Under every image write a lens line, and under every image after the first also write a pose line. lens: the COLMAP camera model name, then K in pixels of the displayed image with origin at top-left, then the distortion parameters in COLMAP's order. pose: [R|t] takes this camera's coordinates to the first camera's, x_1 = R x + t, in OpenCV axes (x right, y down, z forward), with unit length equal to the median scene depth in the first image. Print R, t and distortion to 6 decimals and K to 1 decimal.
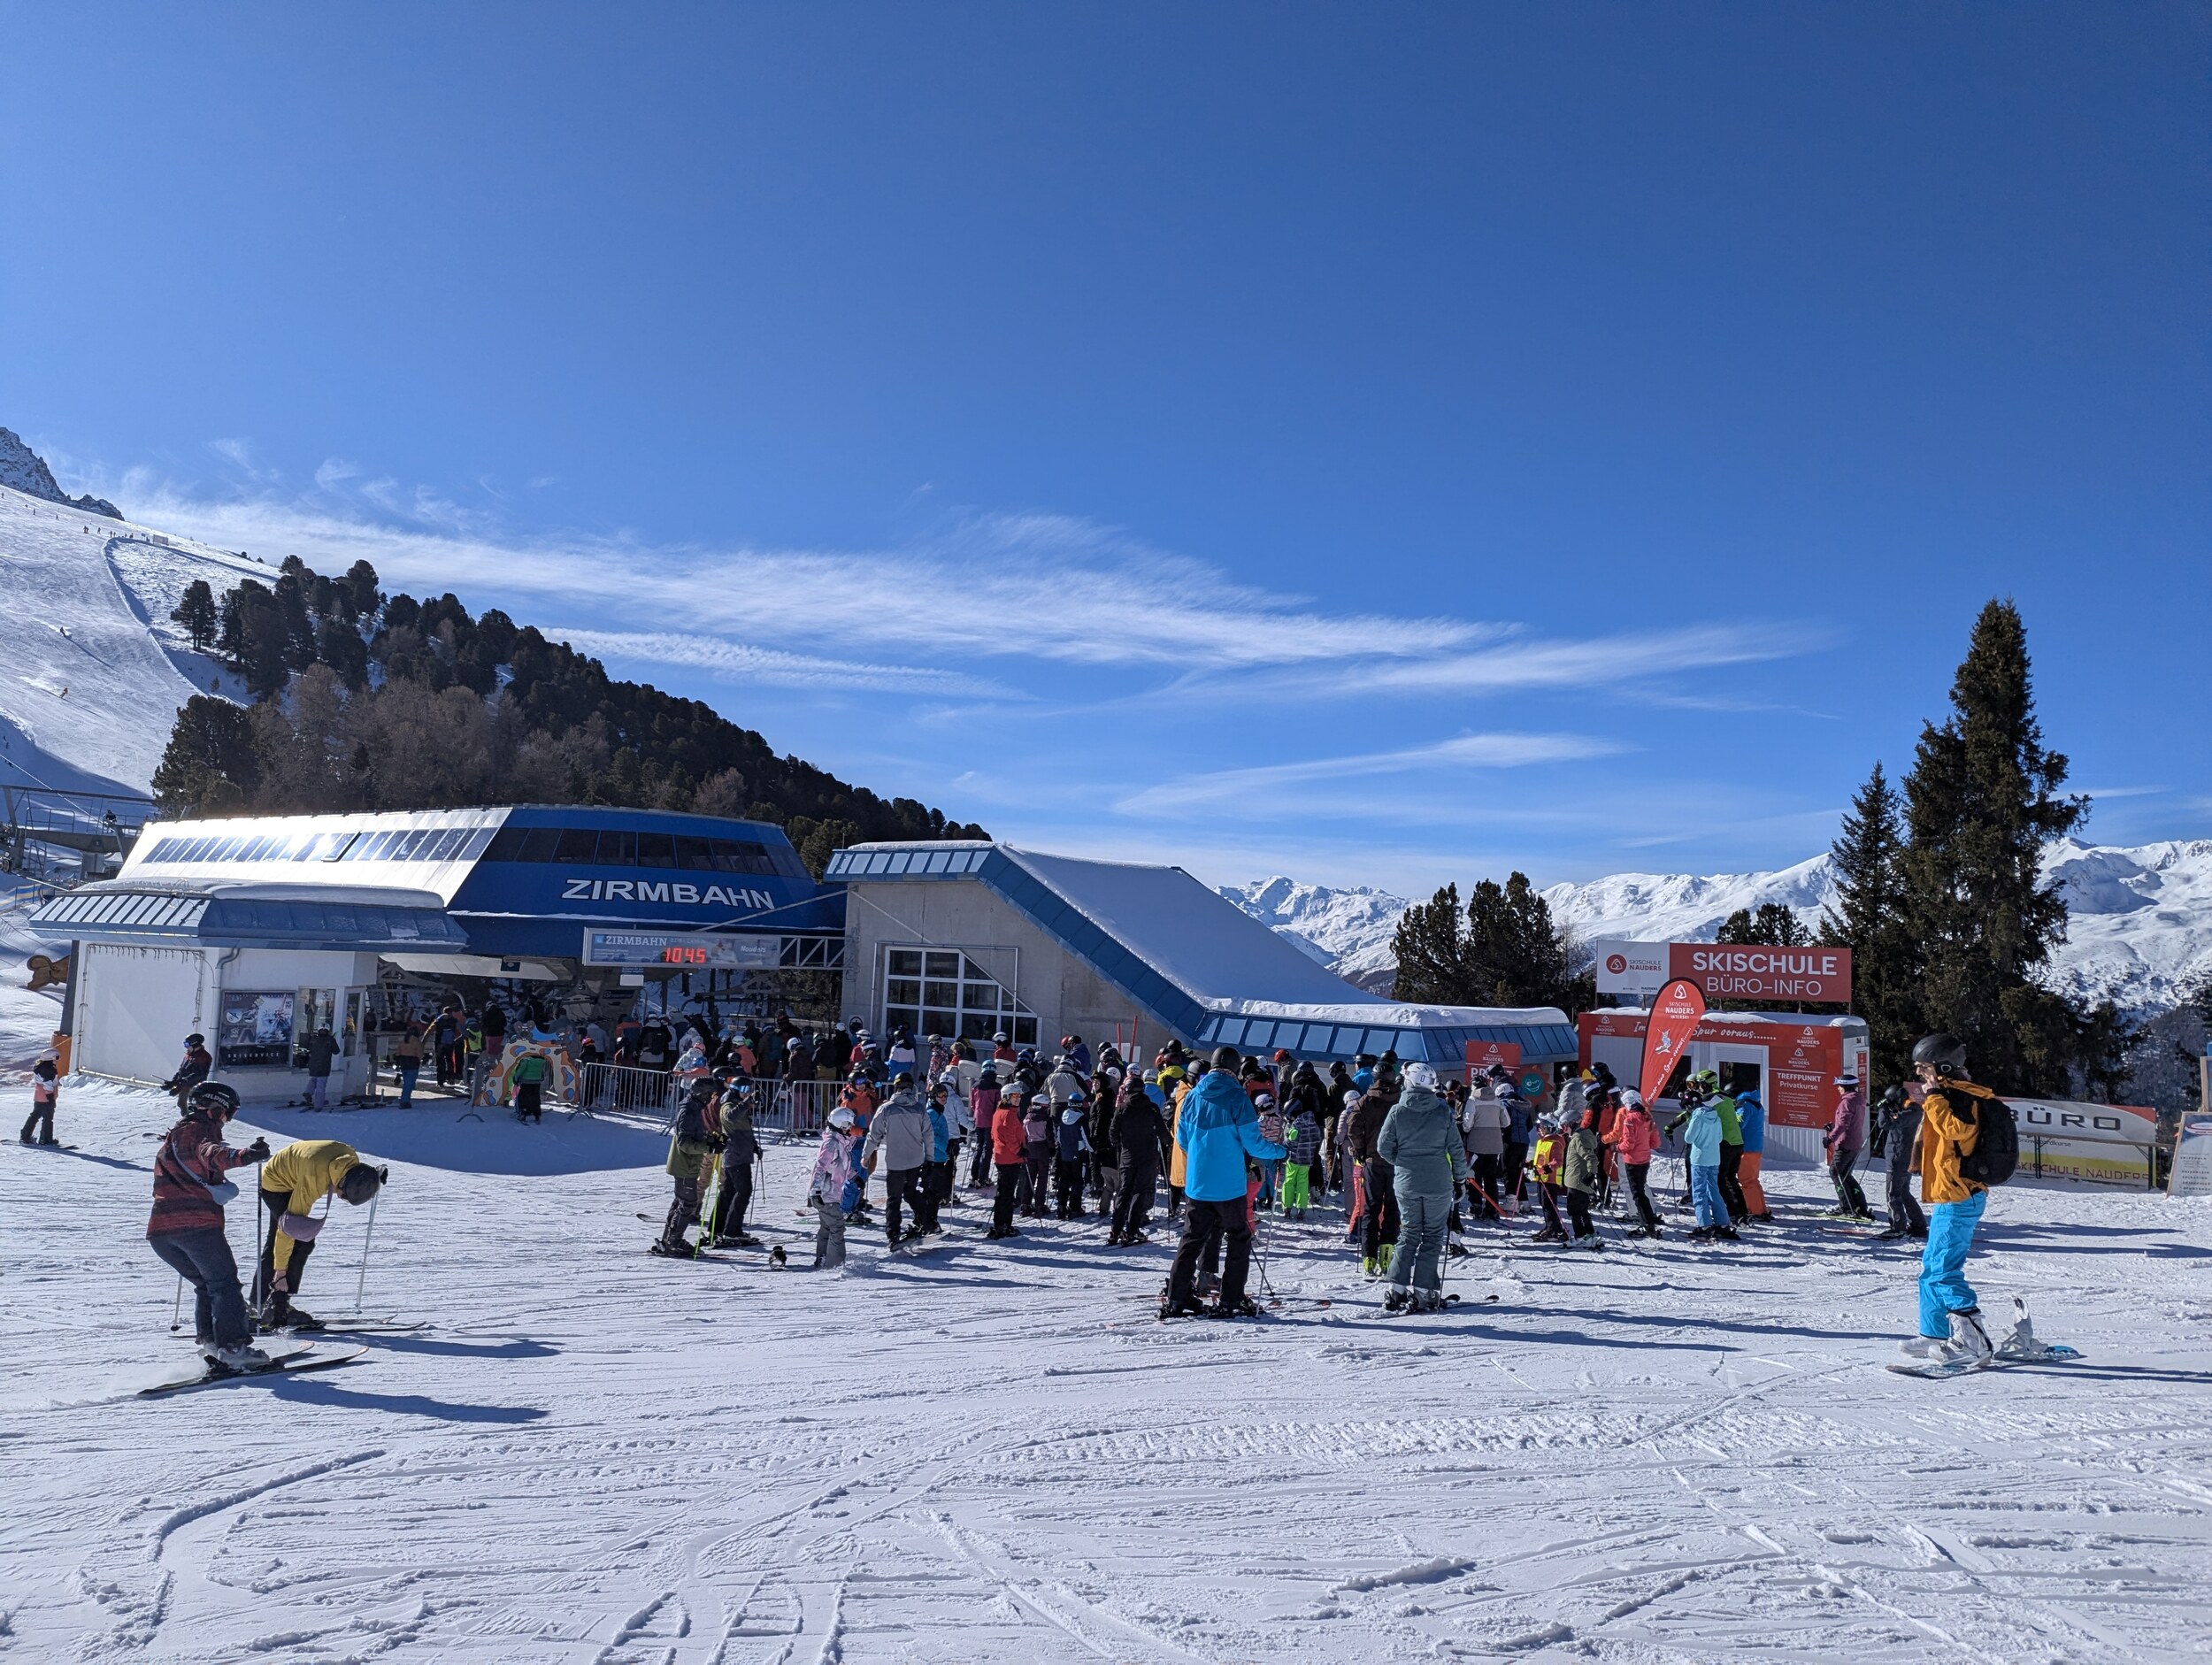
lens RADIAL K [[1544.0, 0, 1108.4], [0, 1544.0, 832.8], [0, 0, 1]] dist [0.034954, -0.000454]
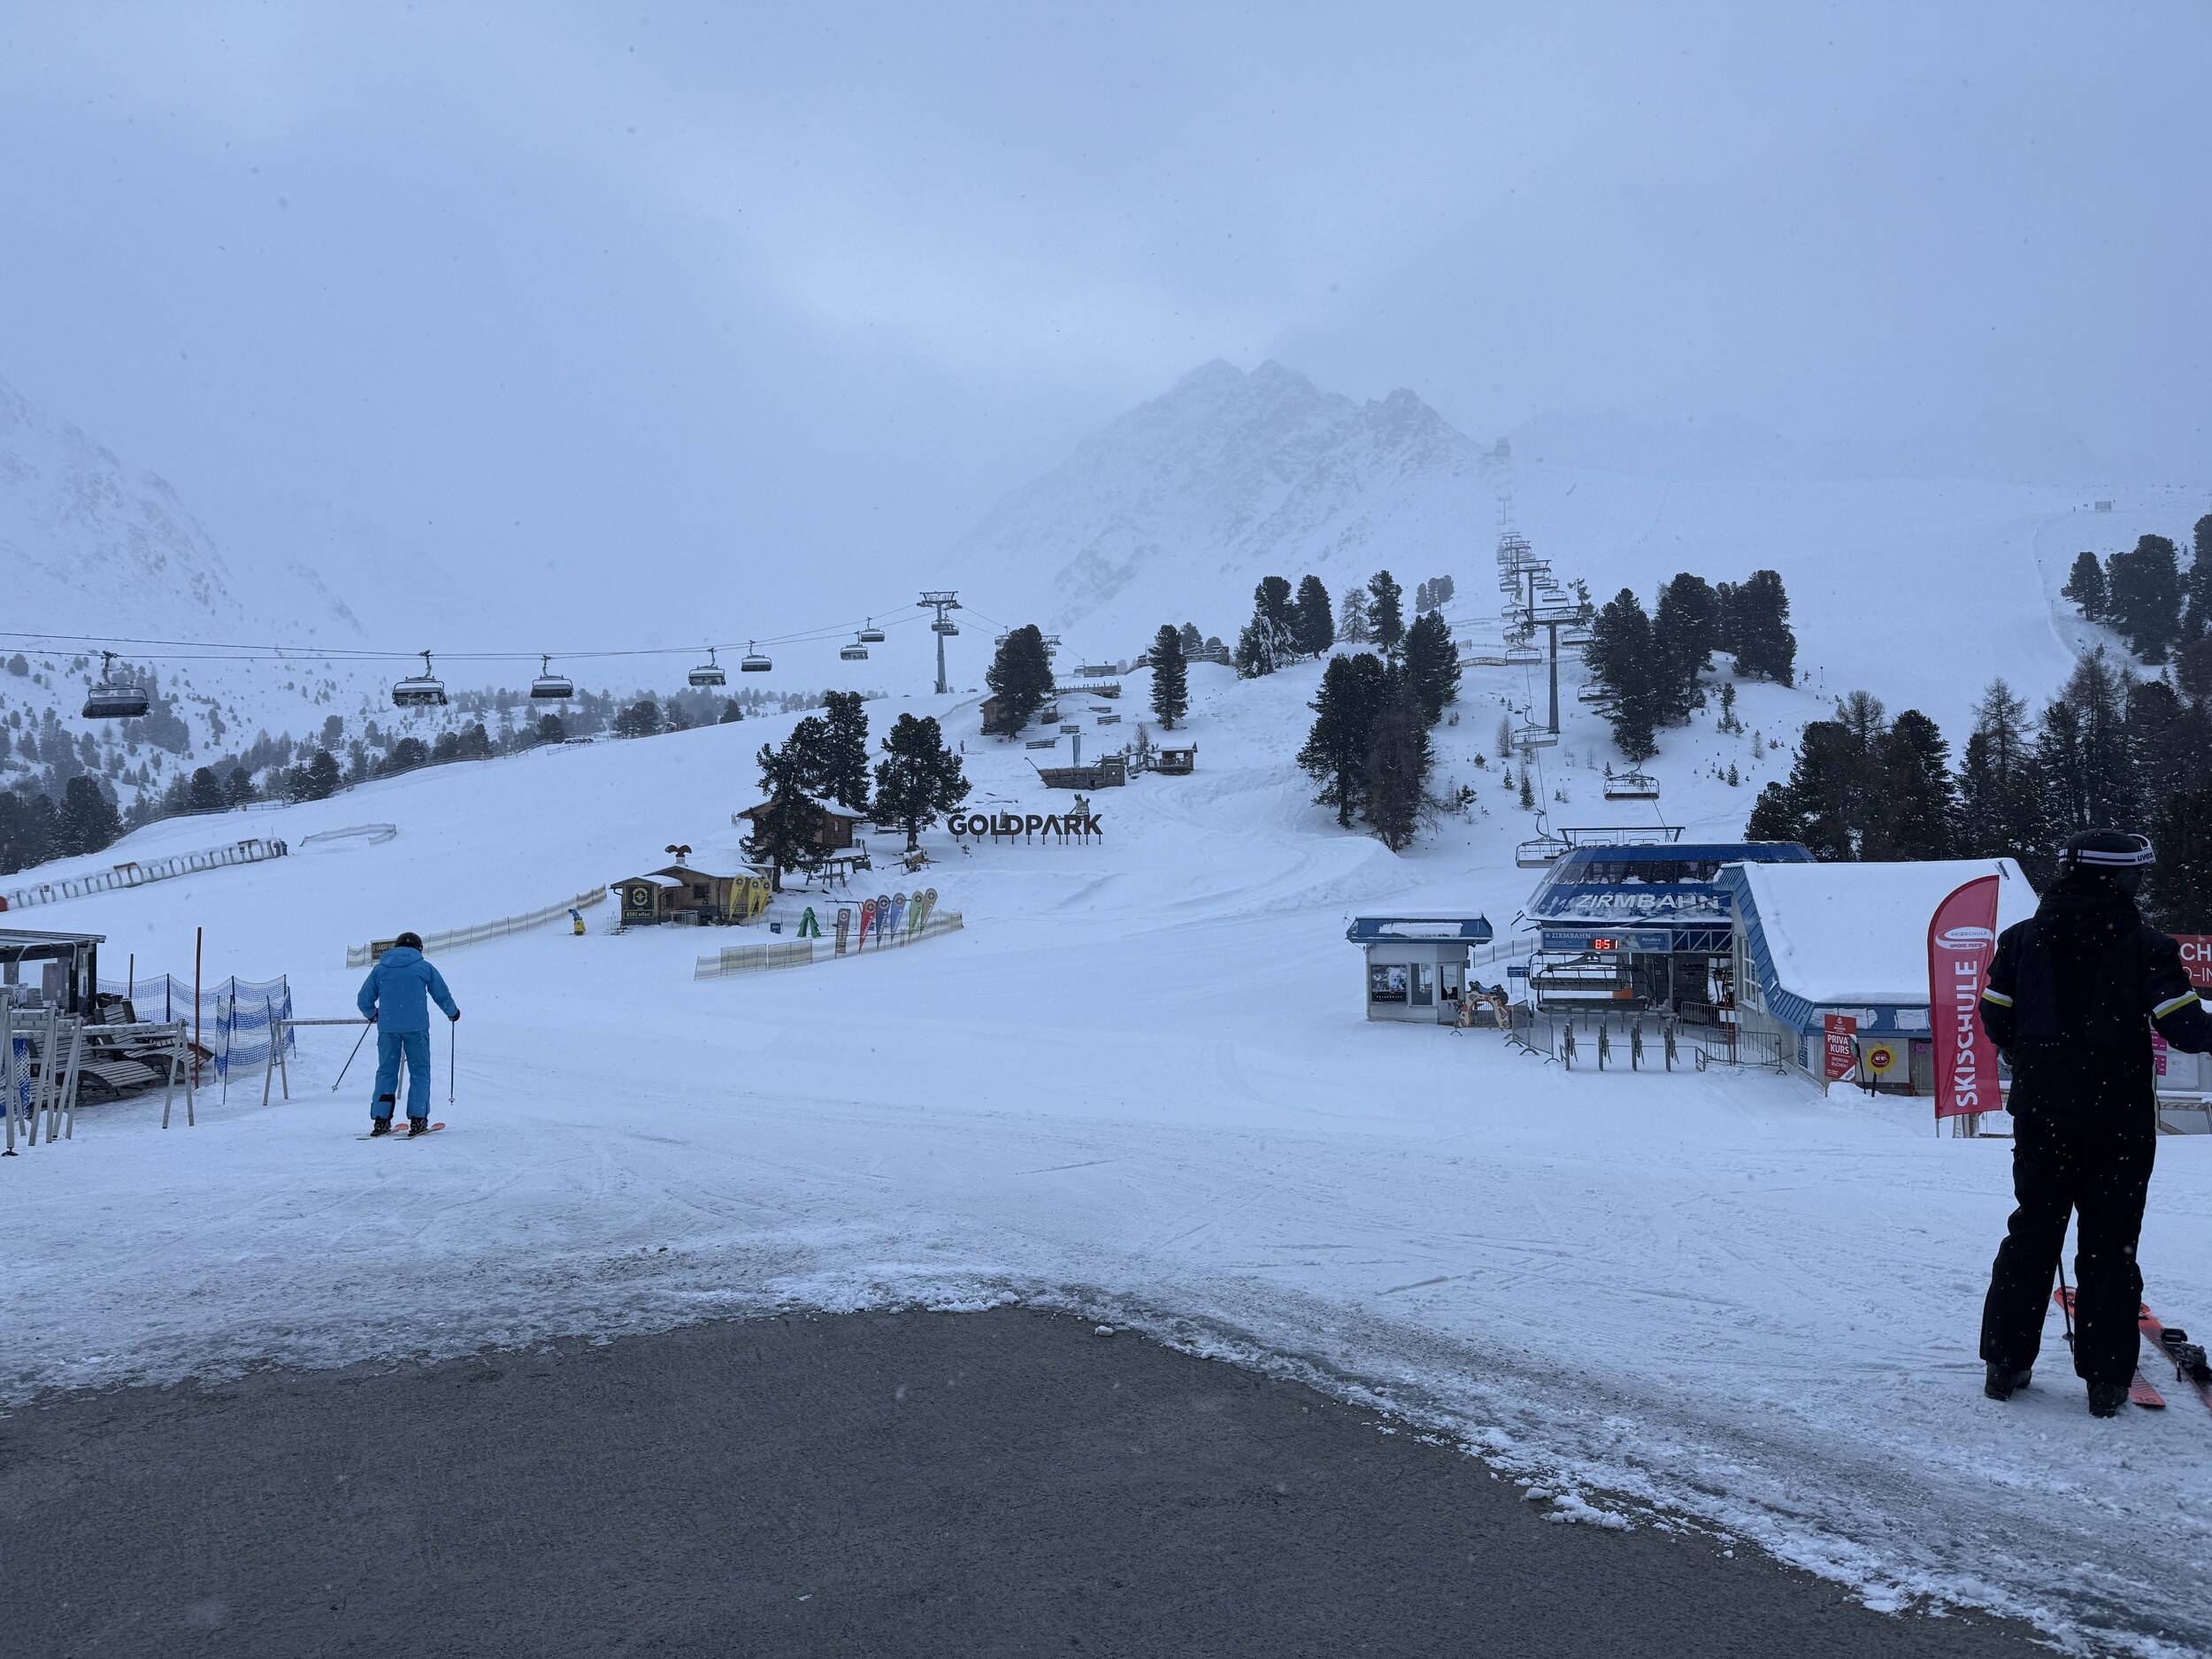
lens RADIAL K [[1529.0, 0, 1098.0], [0, 1529.0, 836.0], [0, 0, 1]] dist [0.155429, -0.225714]
pose [[0.370436, -0.070269, -0.926196, 0.935838], [0.099420, 0.994406, -0.035680, -0.023081], [0.923522, -0.078865, 0.375350, -0.047410]]
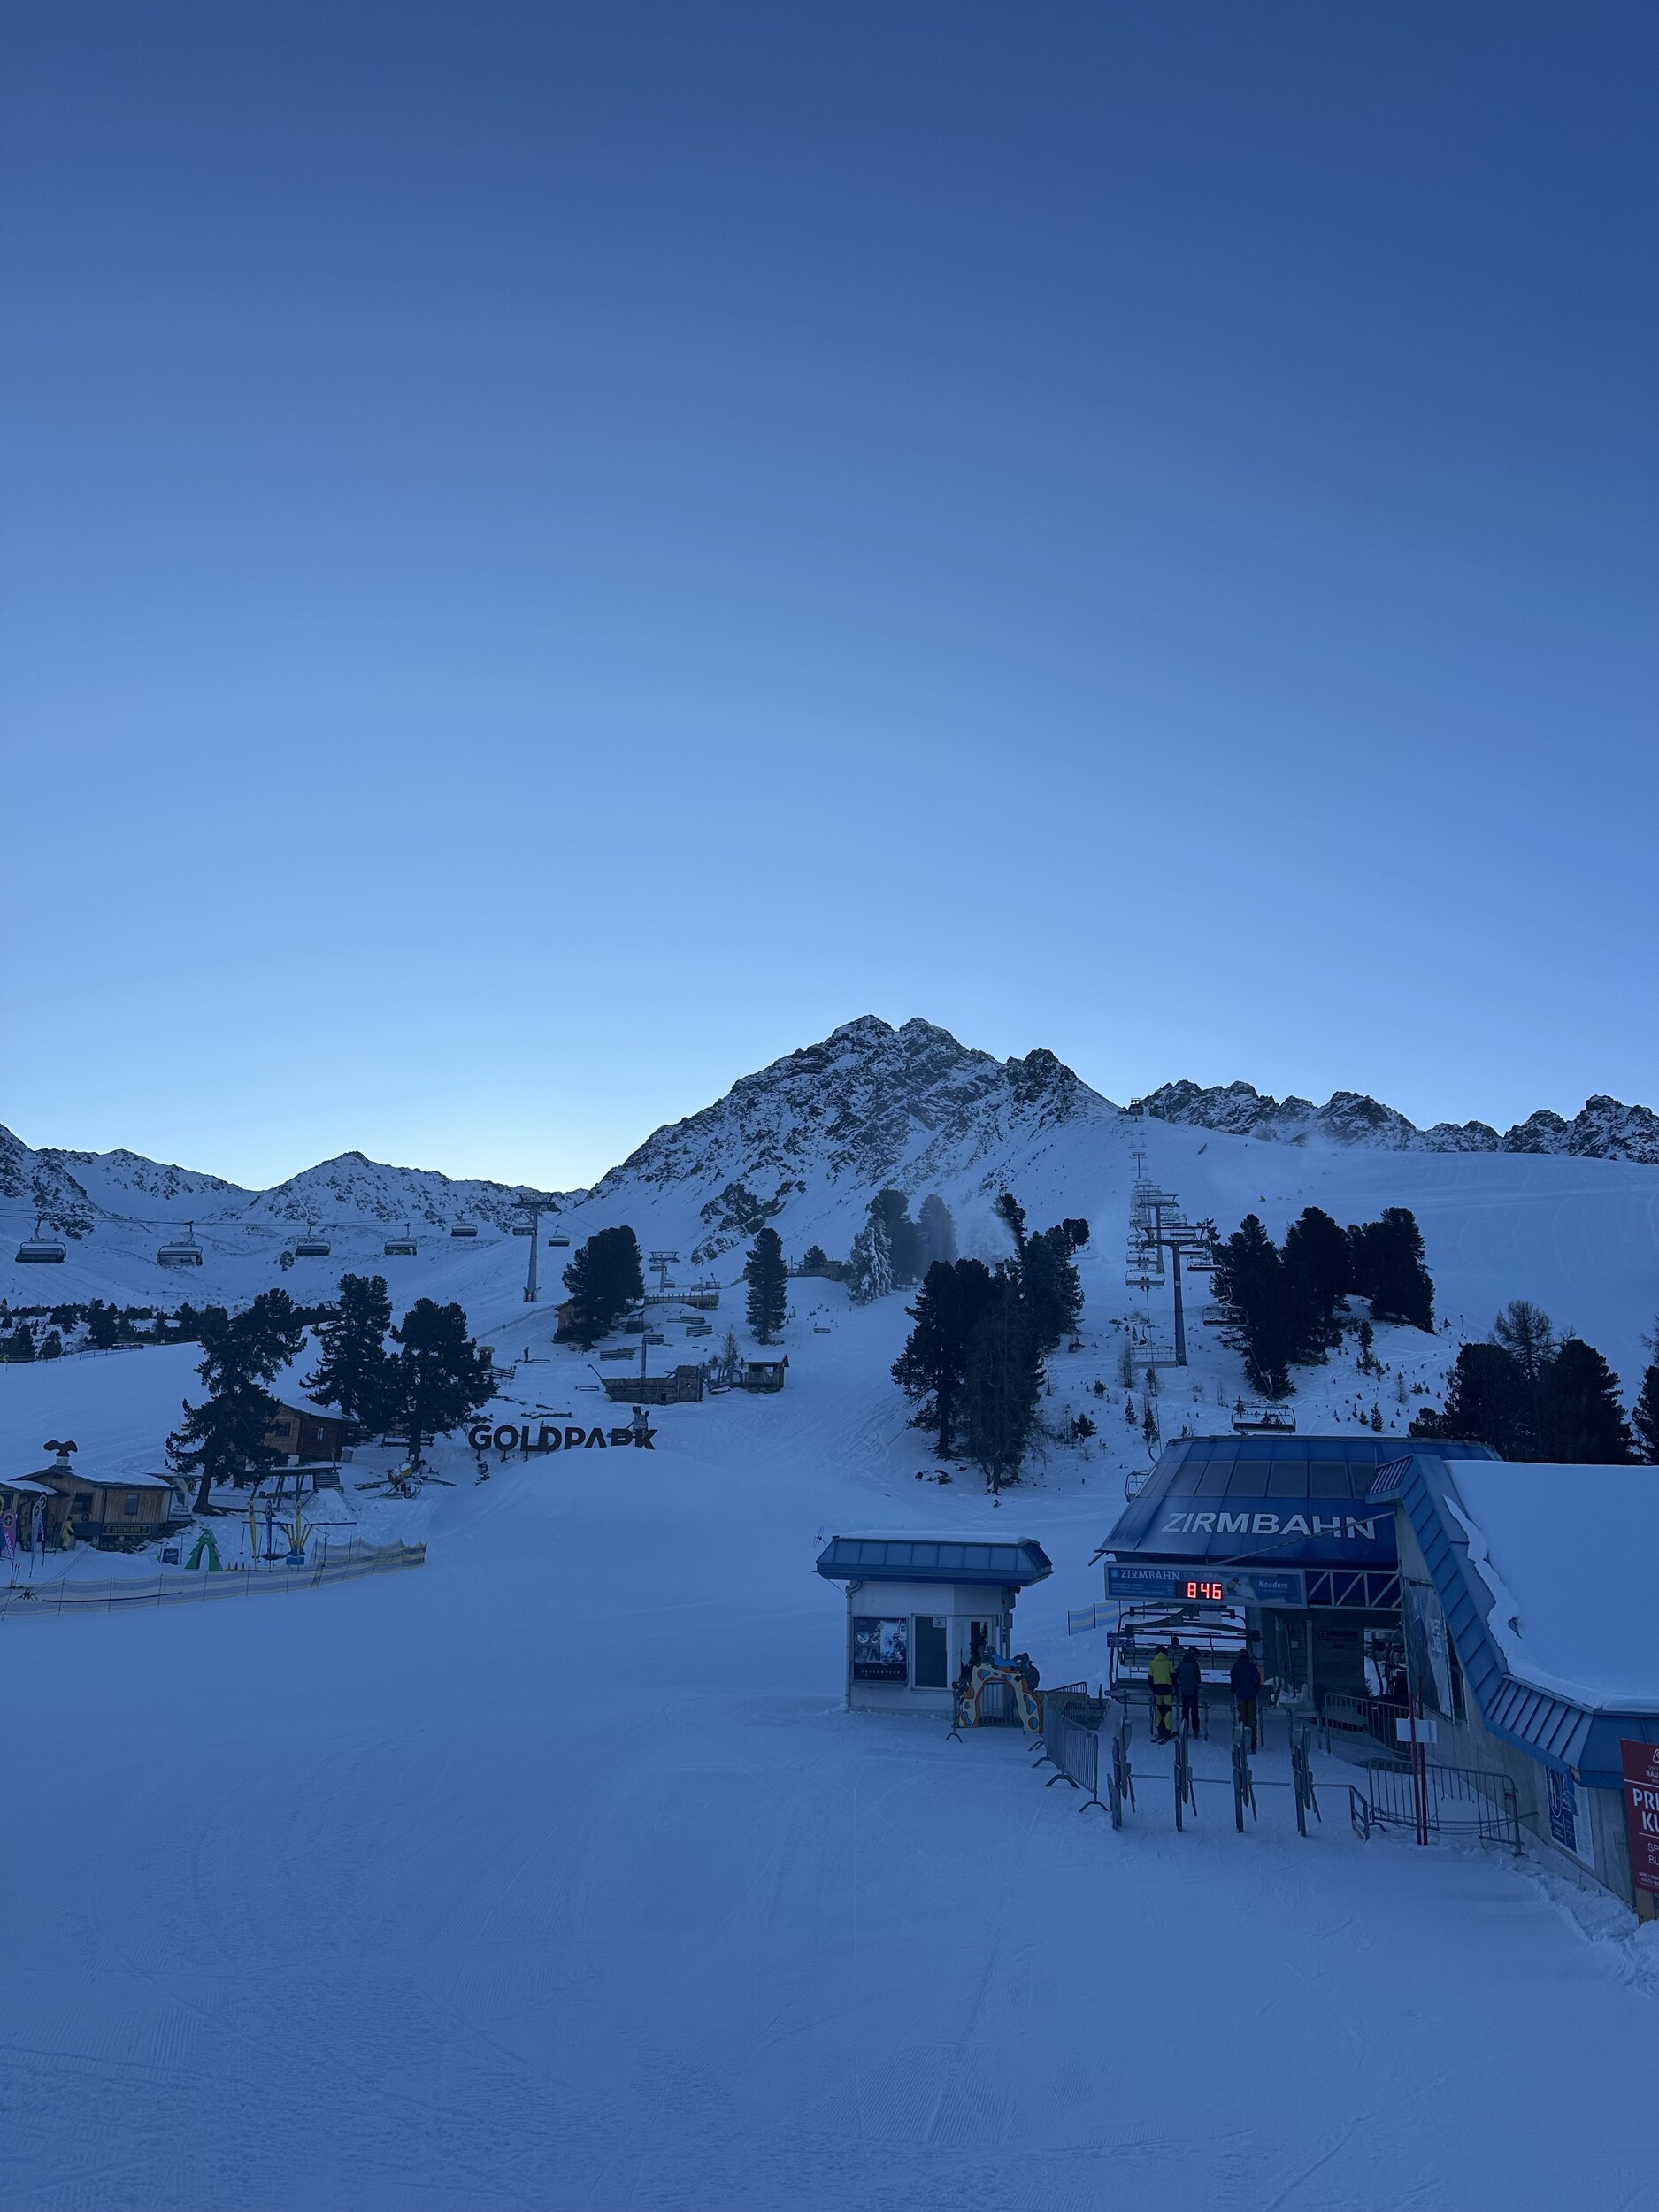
lens RADIAL K [[1524.4, 0, 832.4], [0, 1524.4, 1096.9], [0, 0, 1]] dist [0.154600, -0.225357]
pose [[0.427147, -0.274892, -0.861383, 0.522398], [0.067386, 0.959694, -0.272850, 0.030061], [0.901668, 0.058502, 0.428454, 0.333000]]
